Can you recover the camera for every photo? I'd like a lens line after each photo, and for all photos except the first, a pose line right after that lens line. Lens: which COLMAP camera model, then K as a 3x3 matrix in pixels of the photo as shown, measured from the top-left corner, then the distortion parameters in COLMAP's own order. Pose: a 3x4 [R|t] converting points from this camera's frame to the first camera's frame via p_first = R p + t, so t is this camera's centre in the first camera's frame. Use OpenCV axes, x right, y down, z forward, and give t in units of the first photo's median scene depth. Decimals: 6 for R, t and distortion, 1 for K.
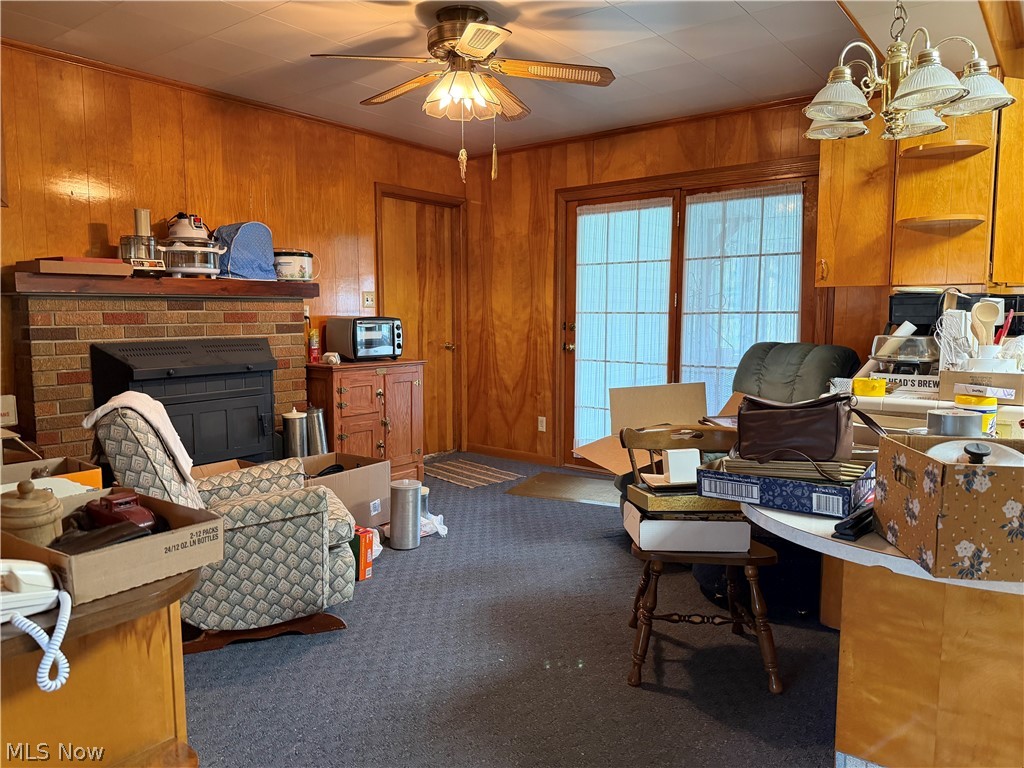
lens RADIAL K [[696.4, 0, 512.0], [0, 696.4, 384.0], [0, 0, 1]] dist [0.079934, -0.101813]
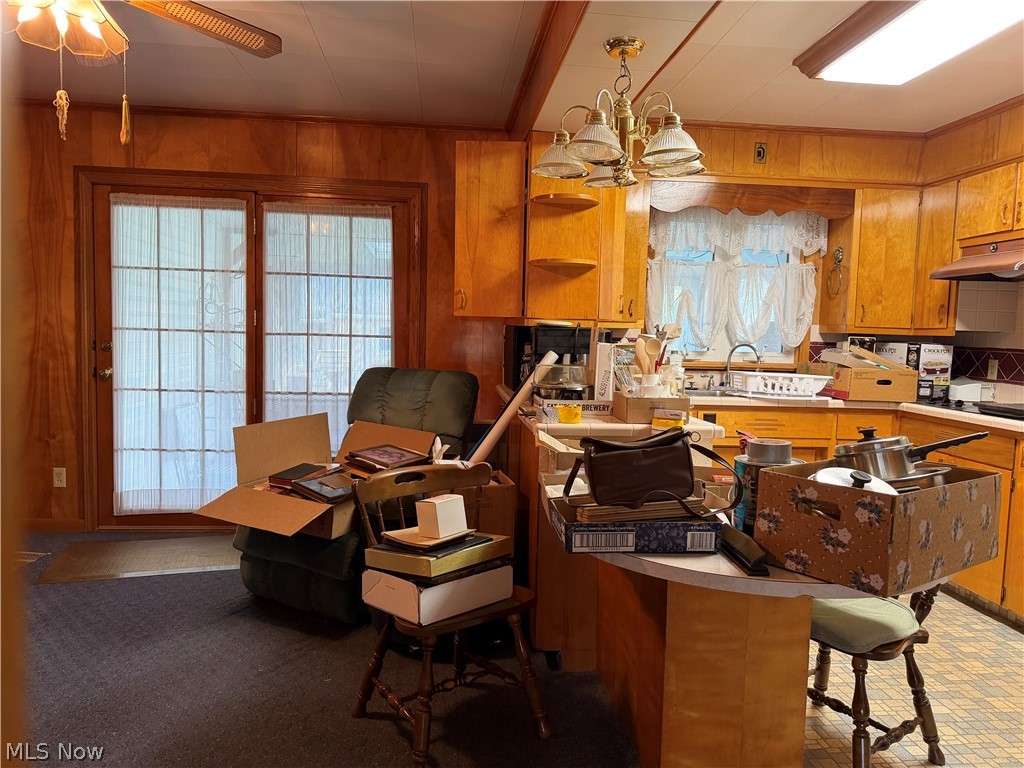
lens RADIAL K [[706.5, 0, 512.0], [0, 706.5, 384.0], [0, 0, 1]] dist [0.070984, -0.096183]
pose [[0.731115, -0.028068, 0.681677, -0.219180], [0.043023, 0.999062, -0.005007, -0.030578], [-0.680897, 0.032988, 0.731636, 0.208709]]
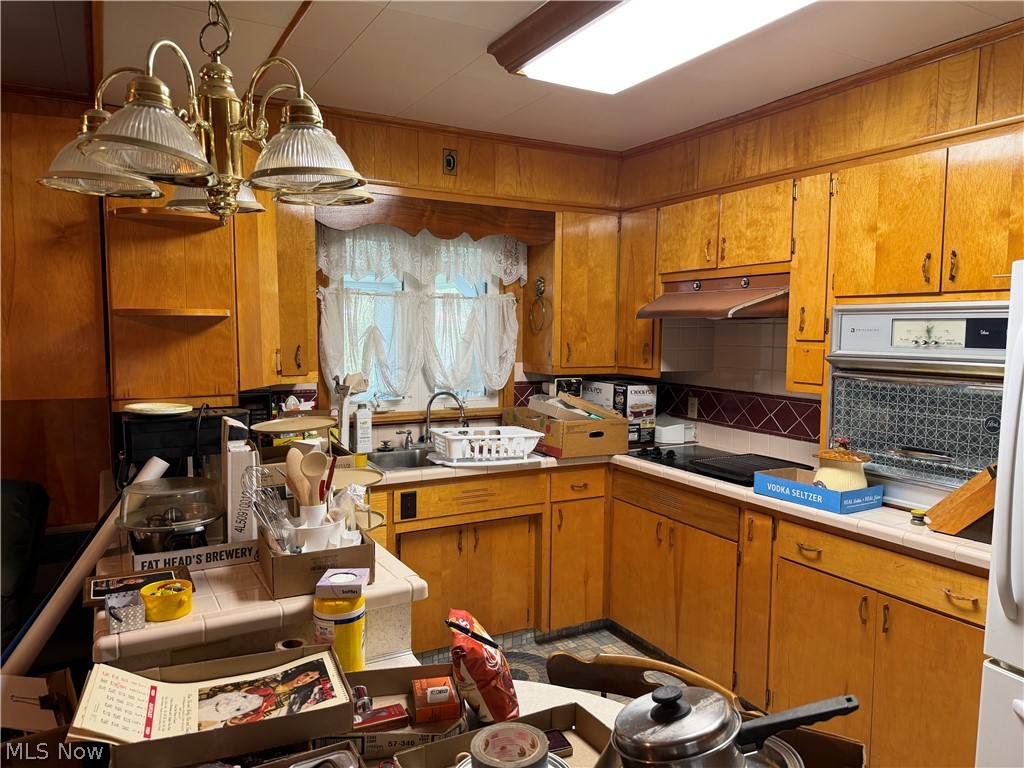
lens RADIAL K [[715.8, 0, 512.0], [0, 715.8, 384.0], [0, 0, 1]] dist [0.091432, -0.109959]
pose [[0.395085, -0.068671, 0.916074, 0.039976], [0.090826, 0.995236, 0.035434, -0.138080], [-0.914144, 0.069204, 0.399440, 0.347683]]
